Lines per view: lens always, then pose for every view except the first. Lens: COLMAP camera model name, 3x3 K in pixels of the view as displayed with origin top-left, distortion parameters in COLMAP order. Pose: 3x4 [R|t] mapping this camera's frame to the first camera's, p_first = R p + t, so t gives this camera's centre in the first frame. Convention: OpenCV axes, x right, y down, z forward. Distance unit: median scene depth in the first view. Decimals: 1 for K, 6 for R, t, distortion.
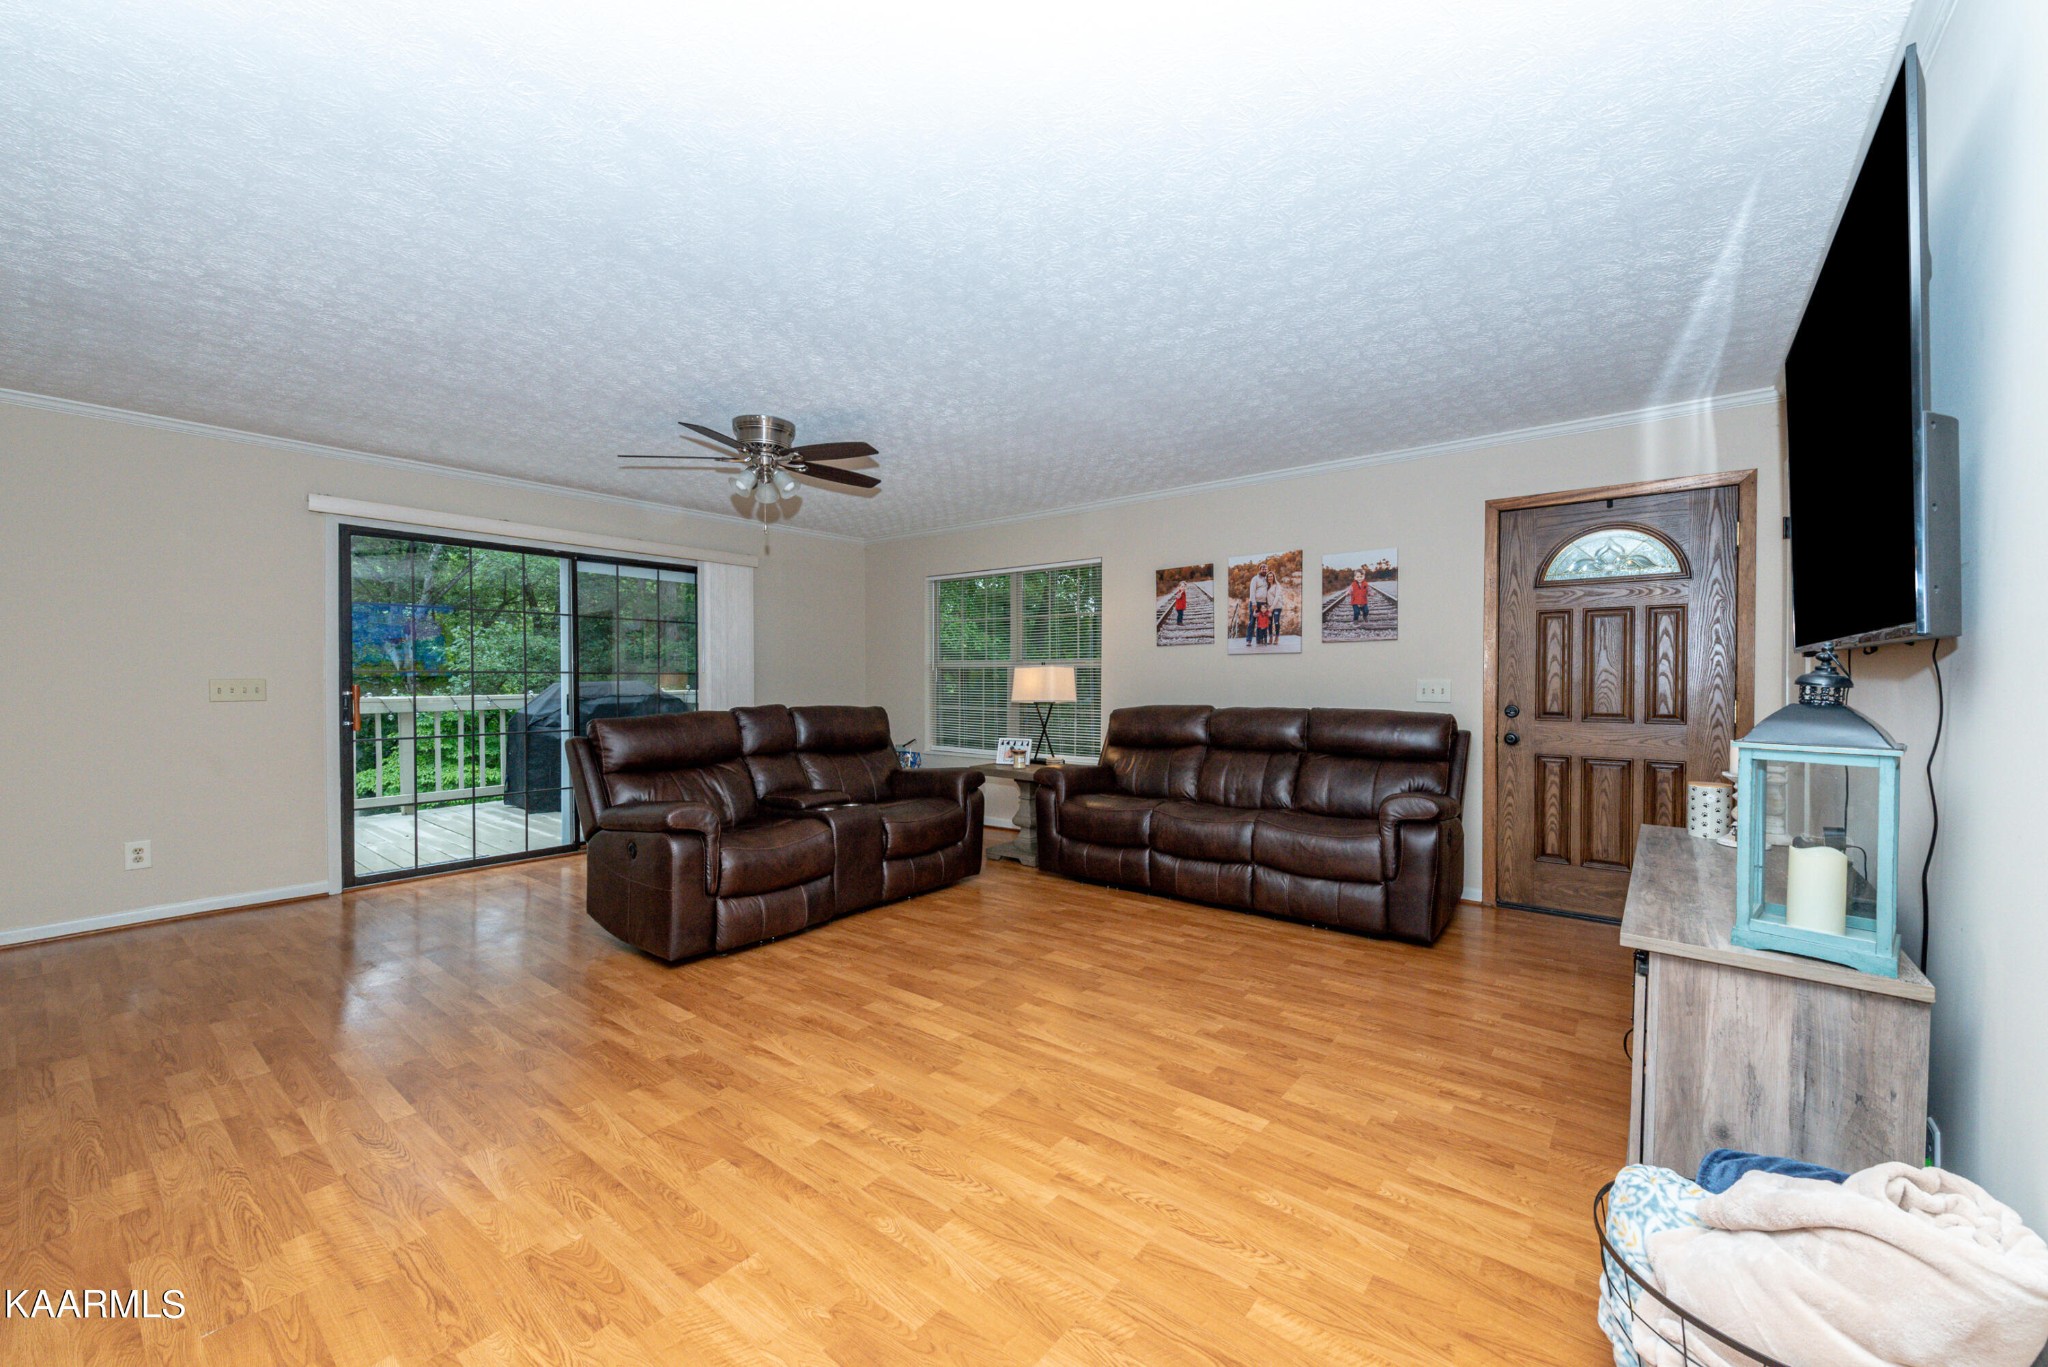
lens RADIAL K [[785.0, 0, 1017.9], [0, 785.0, 687.0], [0, 0, 1]] dist [0.007860, -0.000251]
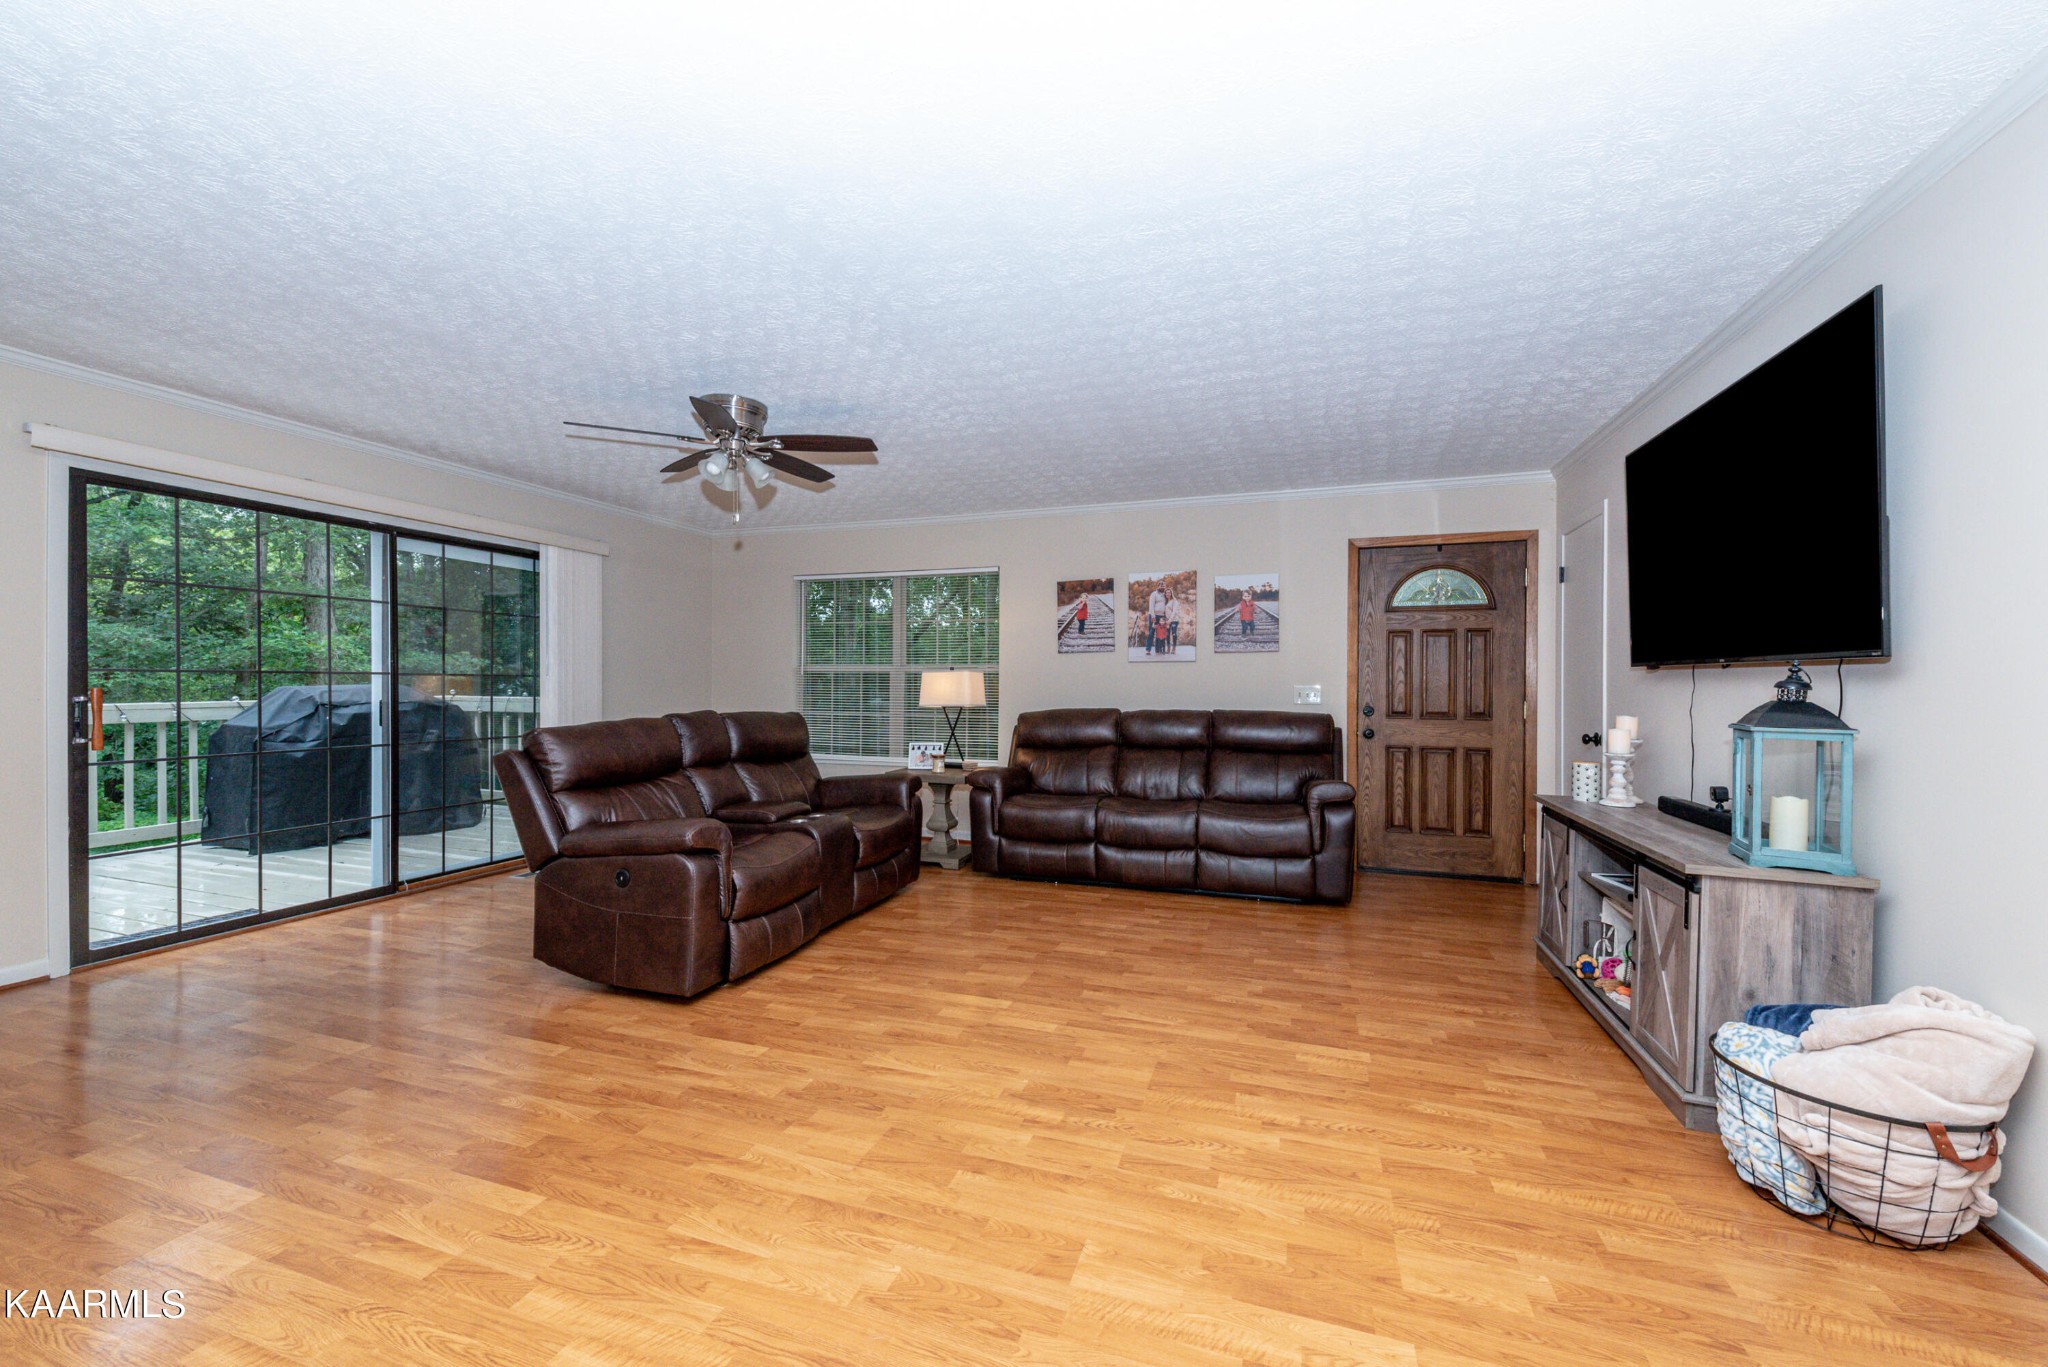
lens RADIAL K [[785.0, 0, 1017.9], [0, 785.0, 687.0], [0, 0, 1]] dist [0.007860, -0.000251]
pose [[0.943755, 0.002715, 0.330636, -0.296544], [-0.000360, 0.999974, -0.007183, 0.001739], [-0.330647, 0.006659, 0.943731, 0.021953]]
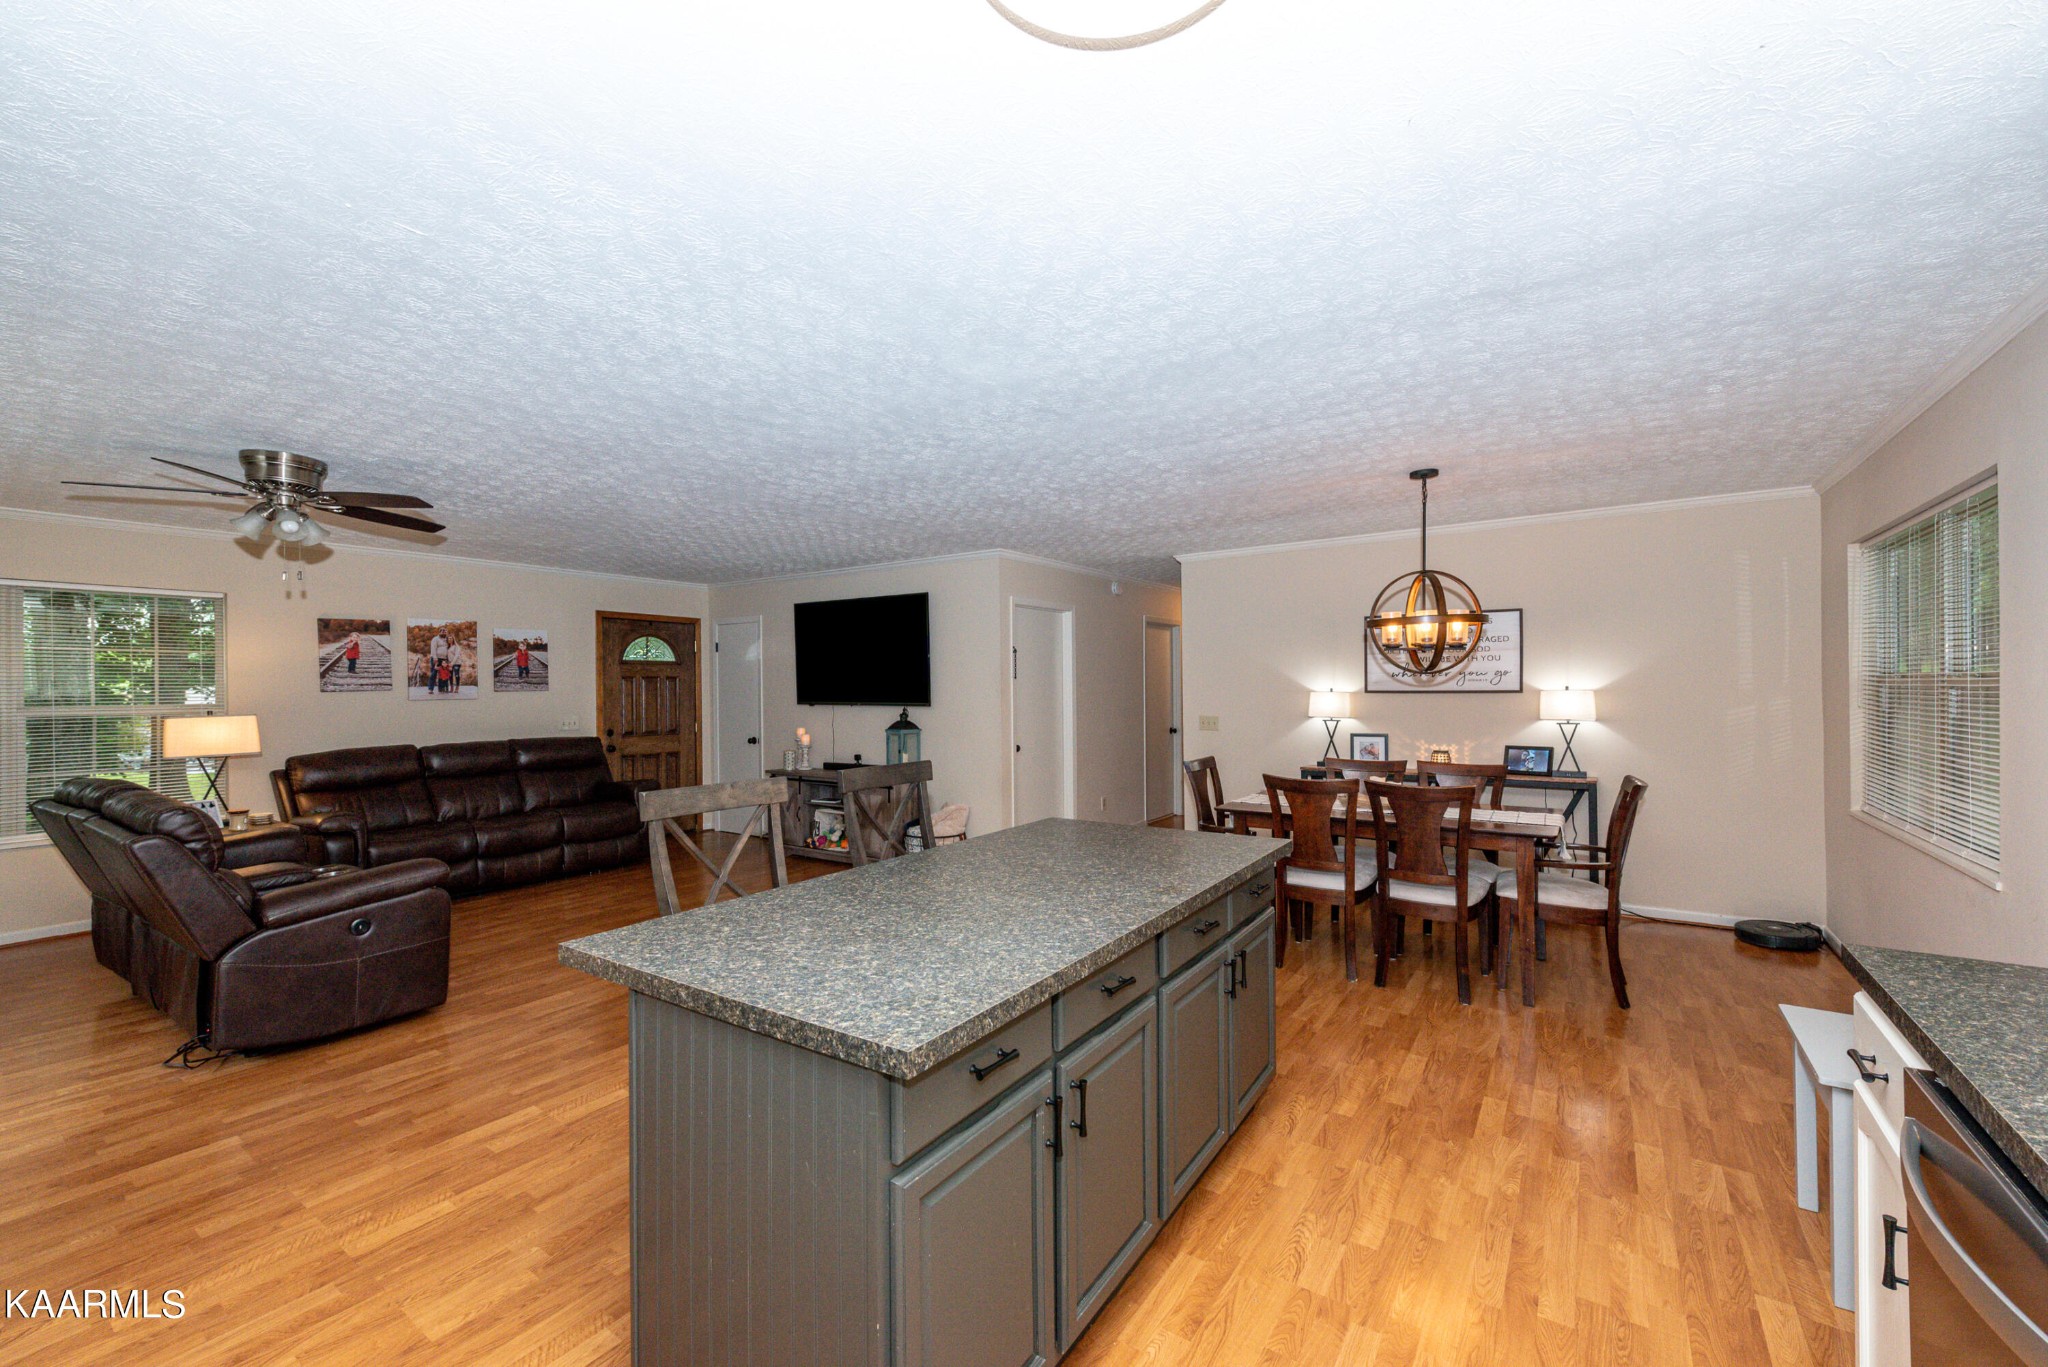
lens RADIAL K [[848.8, 0, 1024.0], [0, 848.8, 683.5], [0, 0, 1]] dist [-0.016022, -0.000999]
pose [[-0.080232, 0.005954, 0.996758, -1.297102], [0.024083, 0.999702, -0.004034, -0.049459], [-0.996485, 0.023681, -0.080352, 0.236268]]
